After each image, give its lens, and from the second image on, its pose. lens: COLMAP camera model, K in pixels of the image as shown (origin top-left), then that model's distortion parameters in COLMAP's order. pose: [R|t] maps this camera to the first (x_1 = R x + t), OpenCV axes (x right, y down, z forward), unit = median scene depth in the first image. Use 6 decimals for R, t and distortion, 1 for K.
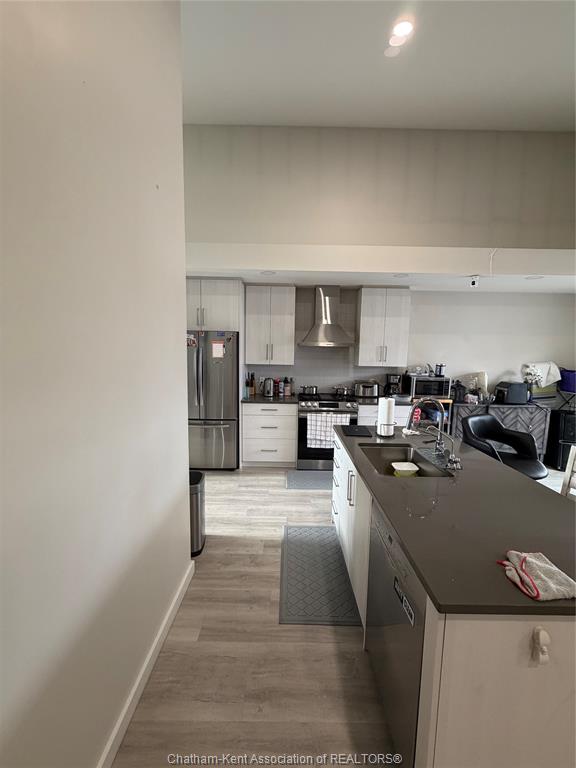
lens RADIAL K [[310.5, 0, 289.1], [0, 310.5, 384.0], [0, 0, 1]] dist [-0.000988, -0.000207]
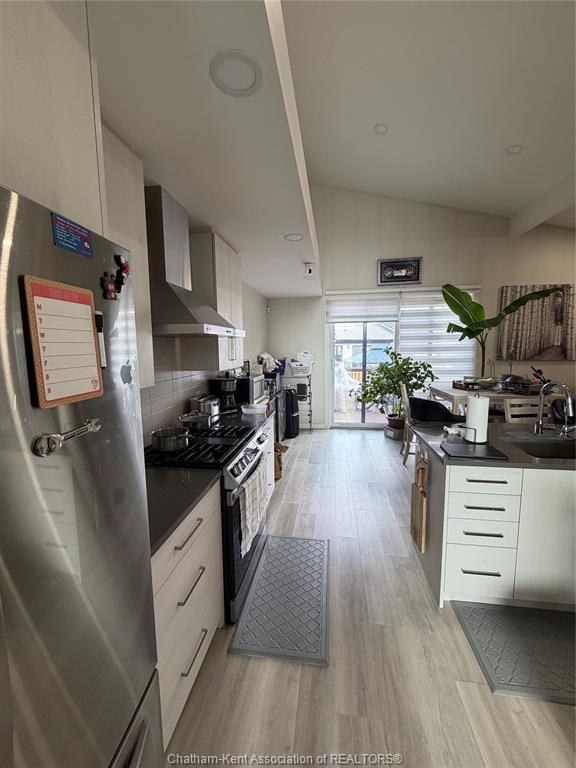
lens RADIAL K [[310.5, 0, 290.0], [0, 310.5, 383.4], [0, 0, 1]] dist [-0.000988, -0.000207]
pose [[0.128331, -0.135080, 0.982489, -0.396976], [0.119016, 0.985618, 0.119965, -0.111603], [-0.984564, 0.101537, 0.142562, 0.976474]]
